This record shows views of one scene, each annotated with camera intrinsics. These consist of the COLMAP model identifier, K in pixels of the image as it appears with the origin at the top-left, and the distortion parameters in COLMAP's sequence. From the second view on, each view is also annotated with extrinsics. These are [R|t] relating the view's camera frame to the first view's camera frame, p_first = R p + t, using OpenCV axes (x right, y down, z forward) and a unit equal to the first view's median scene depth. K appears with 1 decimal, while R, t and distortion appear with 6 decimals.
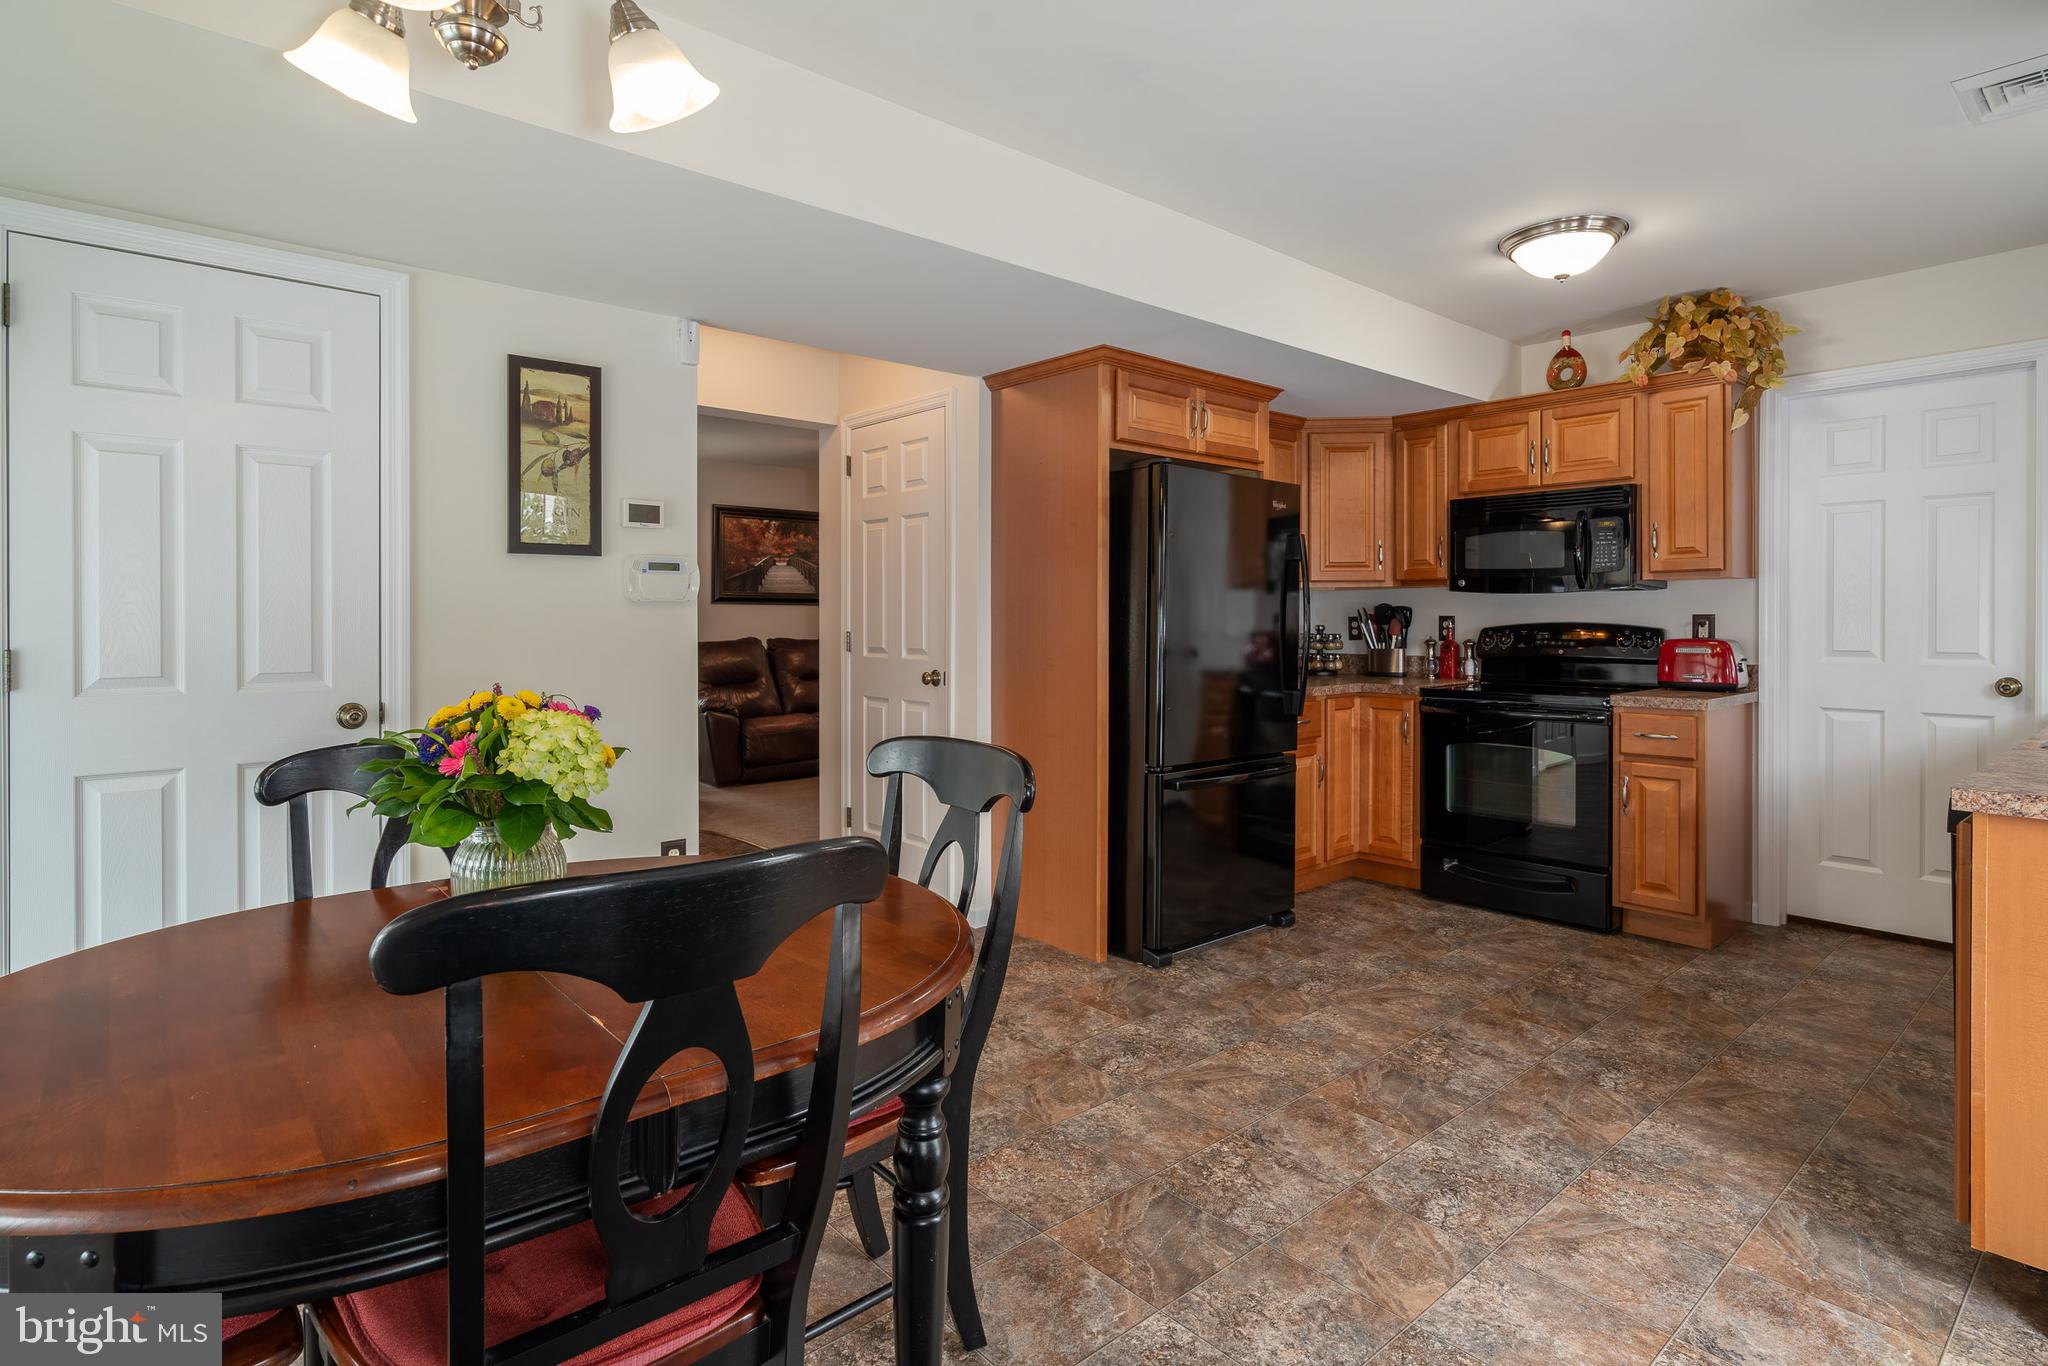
lens RADIAL K [[1054.6, 0, 1002.1], [0, 1054.6, 601.8], [0, 0, 1]] dist [0.017473, -0.002048]
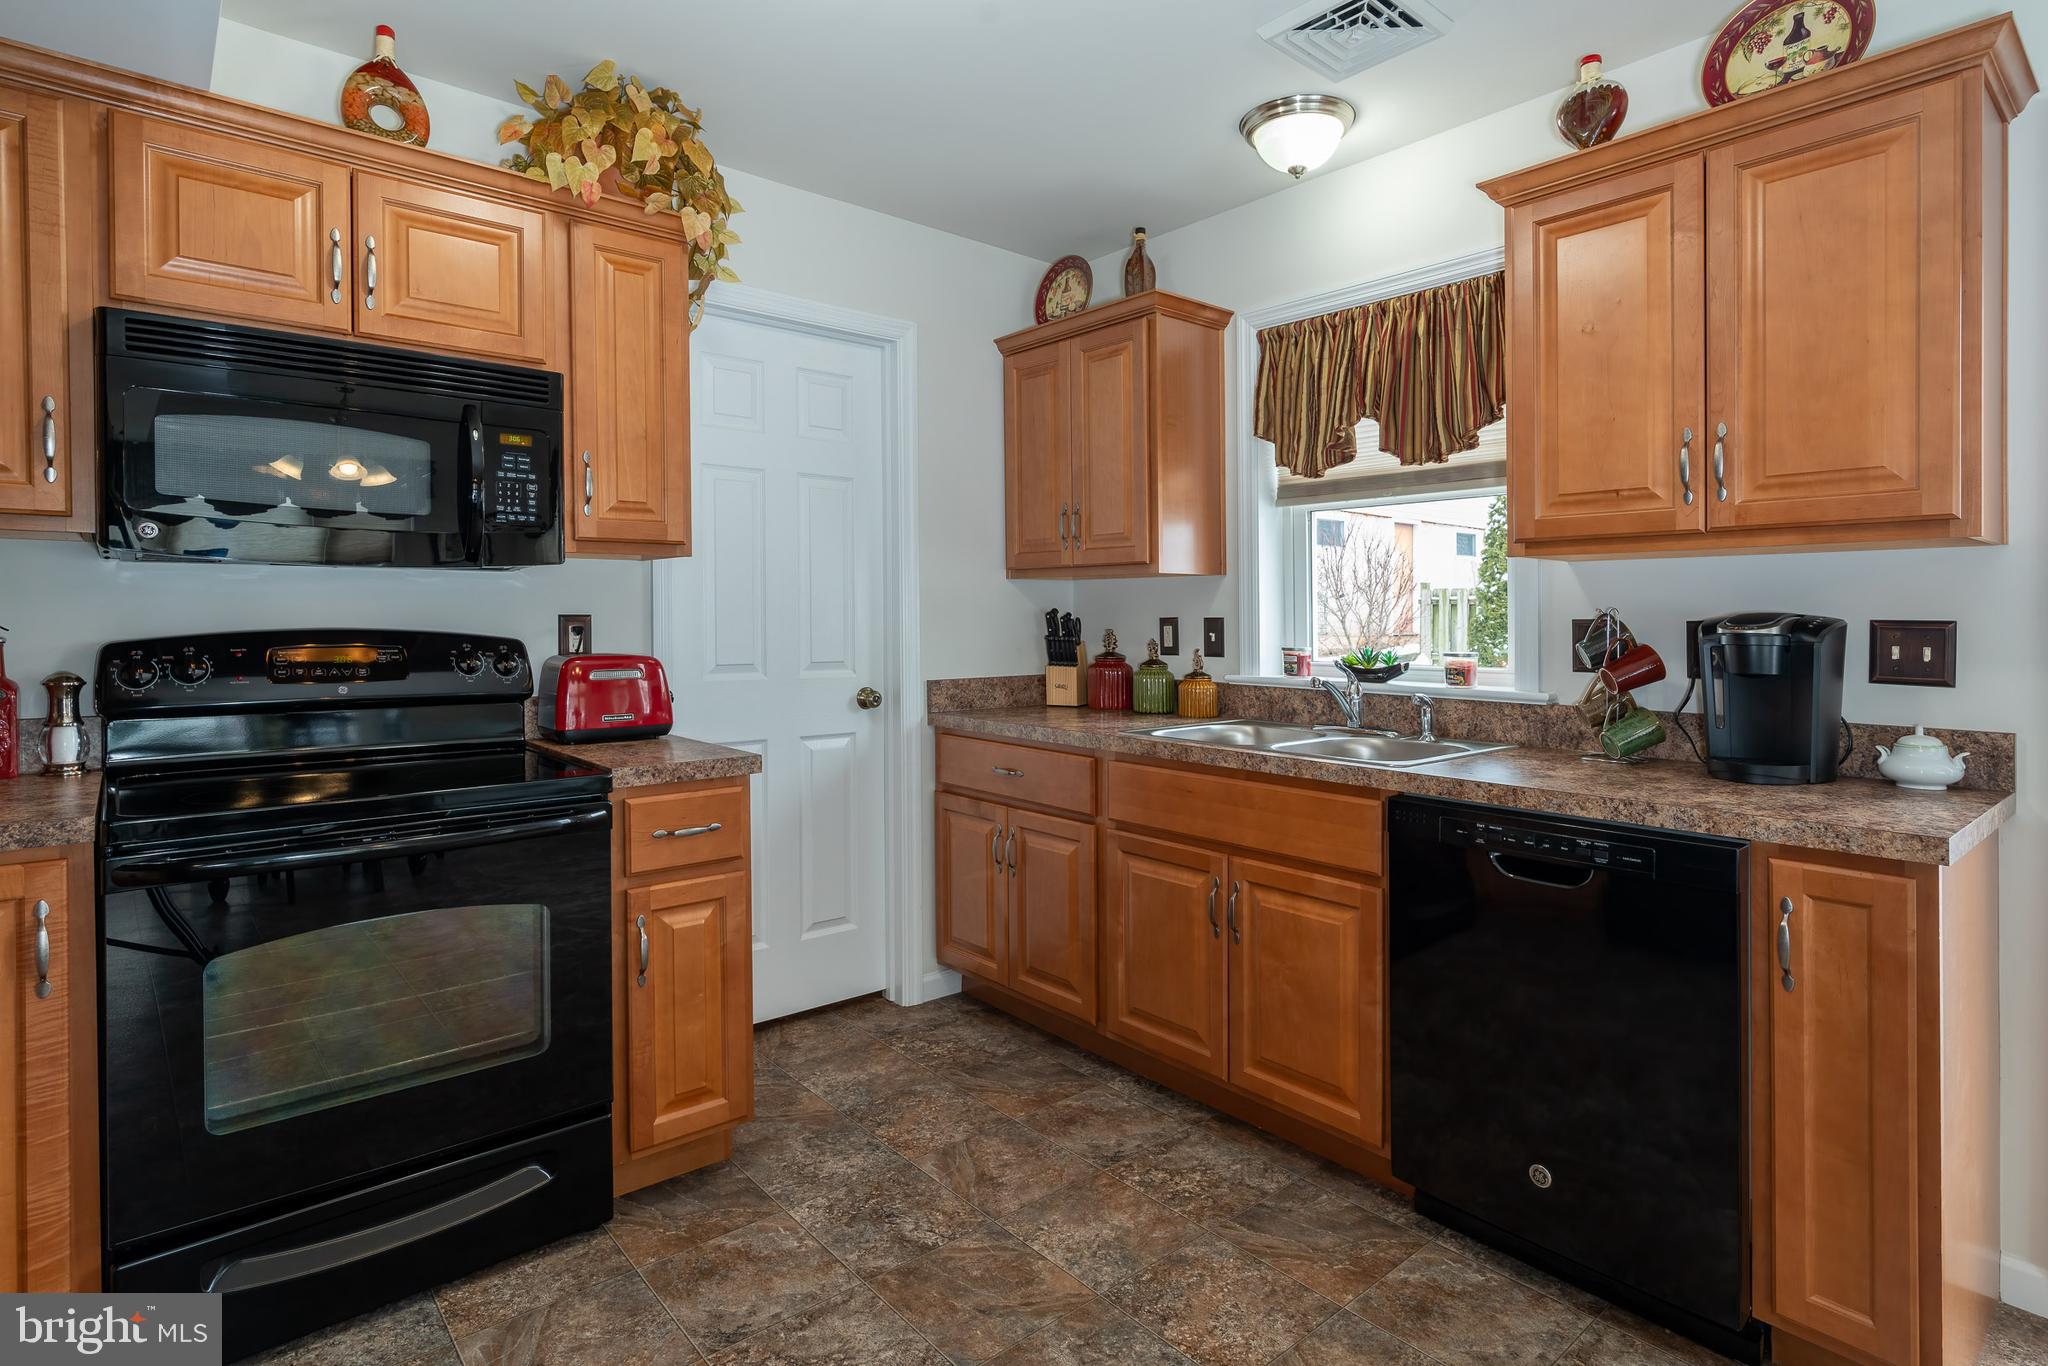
lens RADIAL K [[1054.6, 0, 1033.3], [0, 1054.6, 629.4], [0, 0, 1]] dist [0.017473, -0.002048]
pose [[-0.006016, -0.005494, 0.999967, 0.044822], [-0.017670, 0.999829, 0.005387, 0.011767], [-0.999826, -0.017637, -0.006113, 0.722204]]
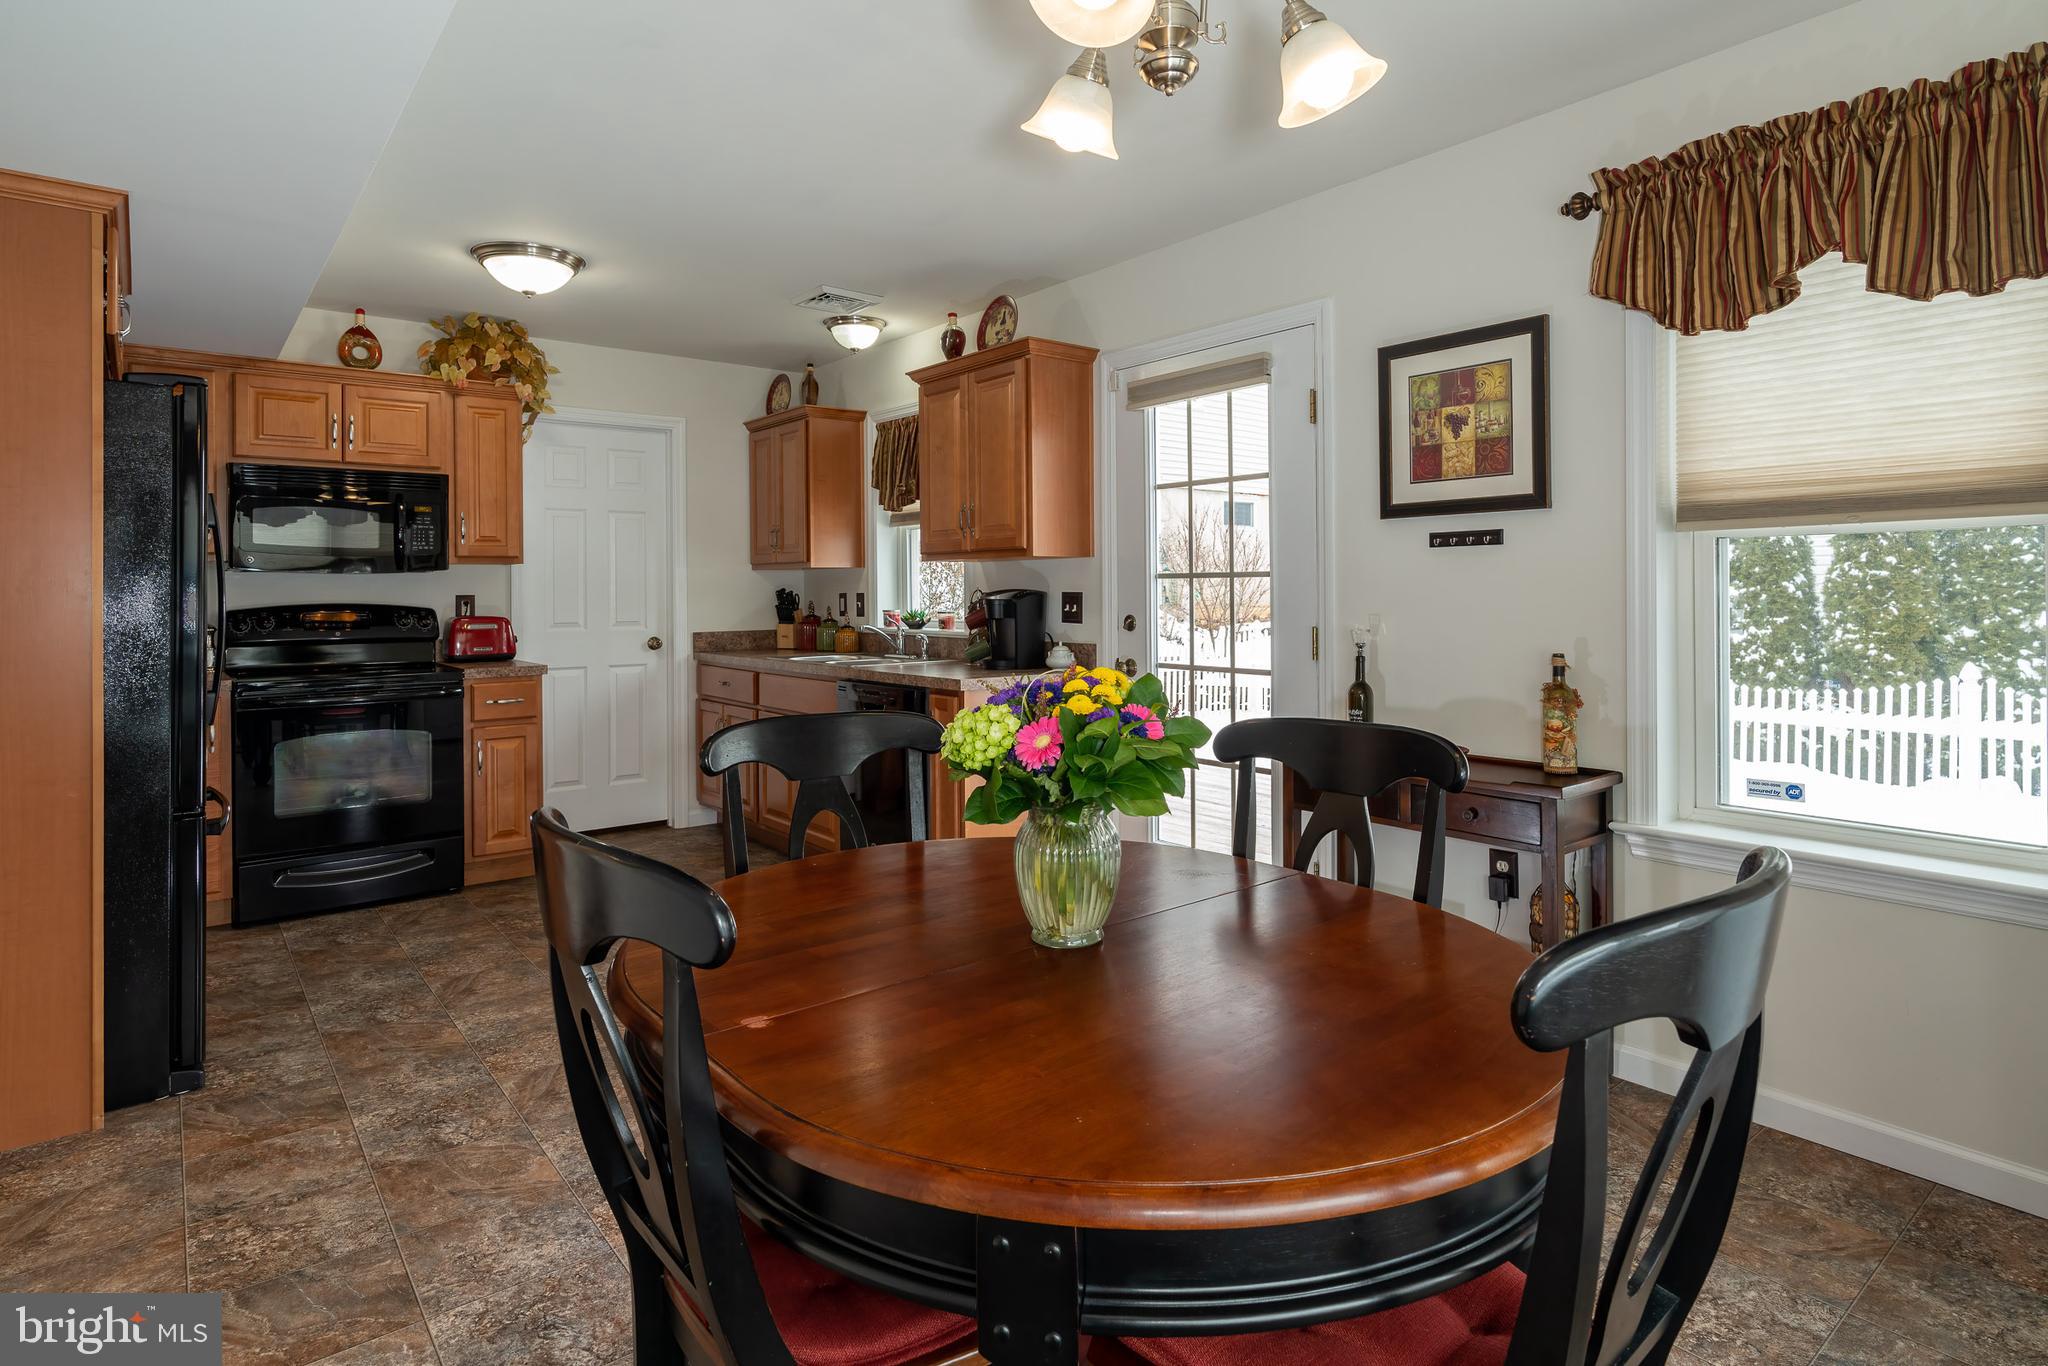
lens RADIAL K [[1097.9, 0, 1066.8], [0, 1097.9, 587.8], [0, 0, 1]] dist [0.000019, 0.003663]
pose [[0.008518, 0.007775, 0.999933, -0.496601], [-0.007583, 0.999942, -0.007710, 0.007392], [-0.999935, -0.007517, 0.008577, 0.340029]]
